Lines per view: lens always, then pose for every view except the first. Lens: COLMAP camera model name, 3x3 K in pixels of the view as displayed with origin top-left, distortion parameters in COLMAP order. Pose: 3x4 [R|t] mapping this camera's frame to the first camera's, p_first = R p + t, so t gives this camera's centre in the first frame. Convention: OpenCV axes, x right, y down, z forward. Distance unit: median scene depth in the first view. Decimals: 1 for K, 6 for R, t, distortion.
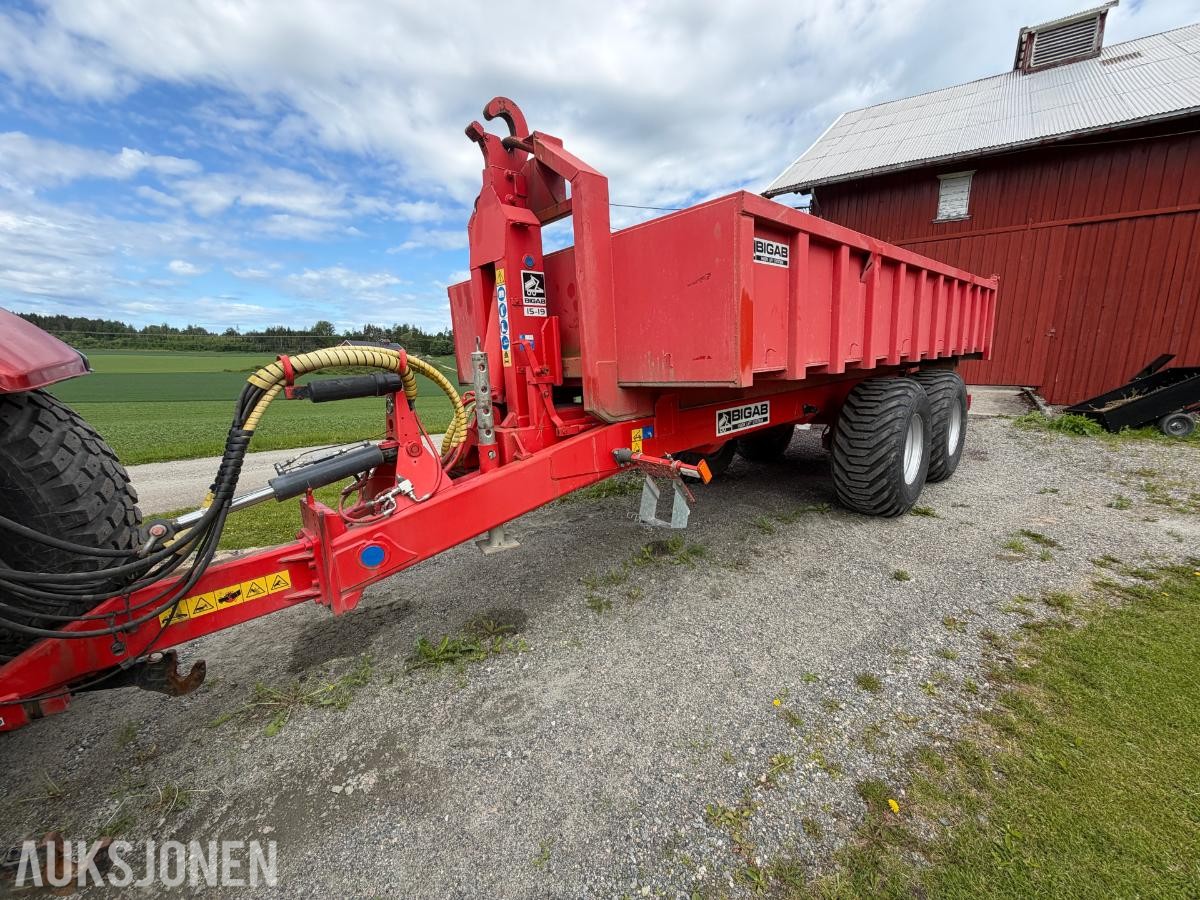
lens RADIAL K [[479.3, 0, 602.7], [0, 479.3, 449.9], [0, 0, 1]] dist [-0.000851, 0.000575]
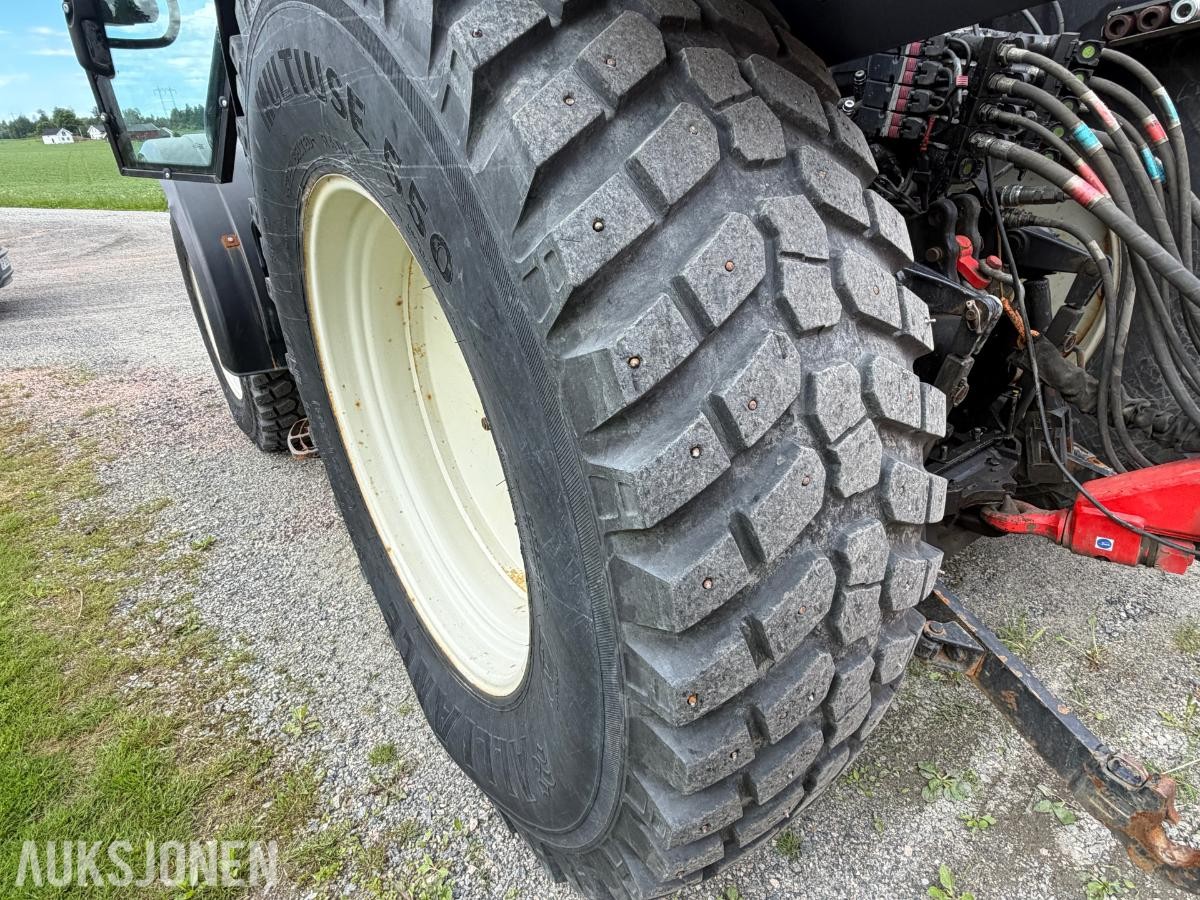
lens RADIAL K [[699.0, 0, 617.8], [0, 699.0, 446.4], [0, 0, 1]] dist [-0.000813, 0.000043]
pose [[0.158091, 0.401857, -0.901953, -0.380154], [-0.117271, 0.914616, 0.386944, 0.098535], [0.980436, 0.044601, 0.191718, 0.086044]]
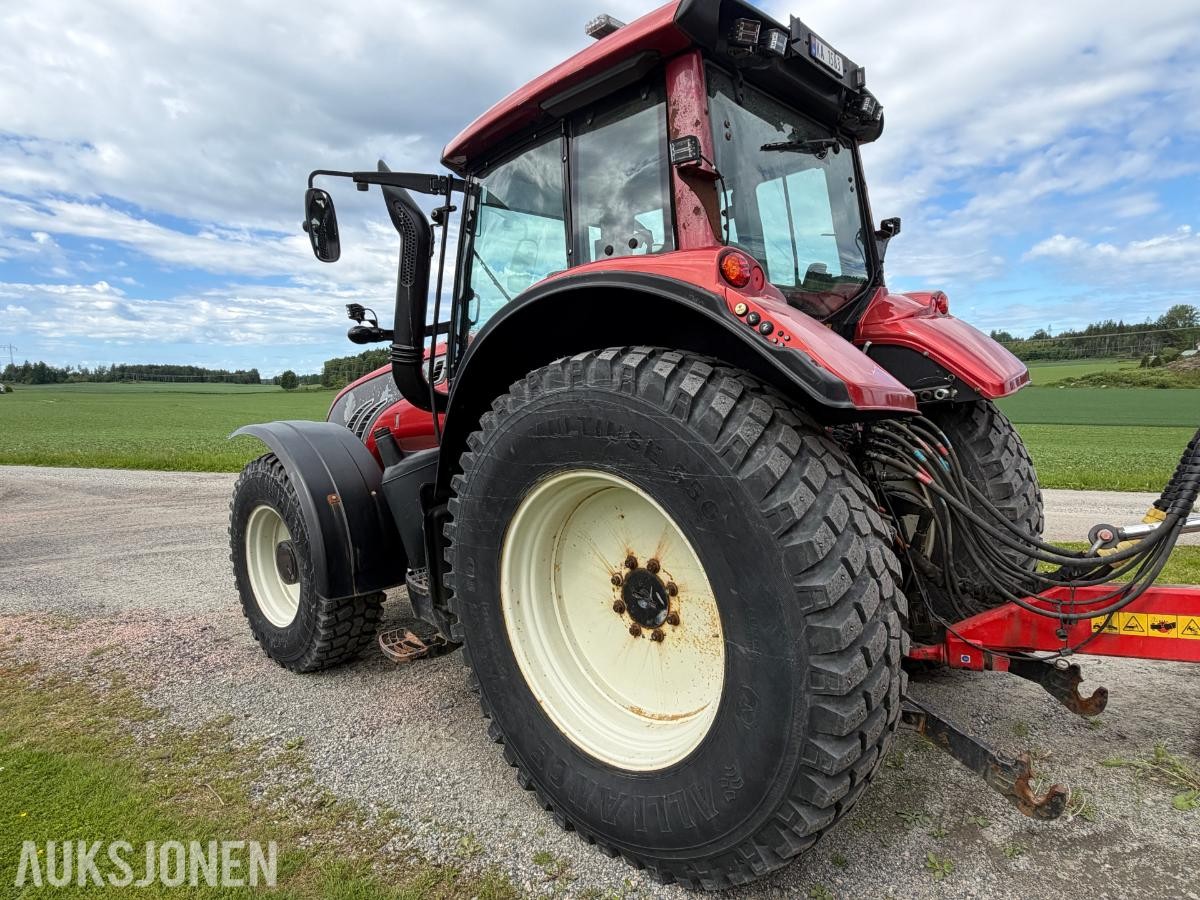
lens RADIAL K [[676.3, 0, 607.8], [0, 676.3, 451.0], [0, 0, 1]] dist [-0.000599, 0.000247]
pose [[0.351903, 0.074094, -0.933099, 0.010049], [-0.135196, 0.990433, 0.027660, 0.078377], [0.926222, 0.116417, 0.358554, -0.403817]]
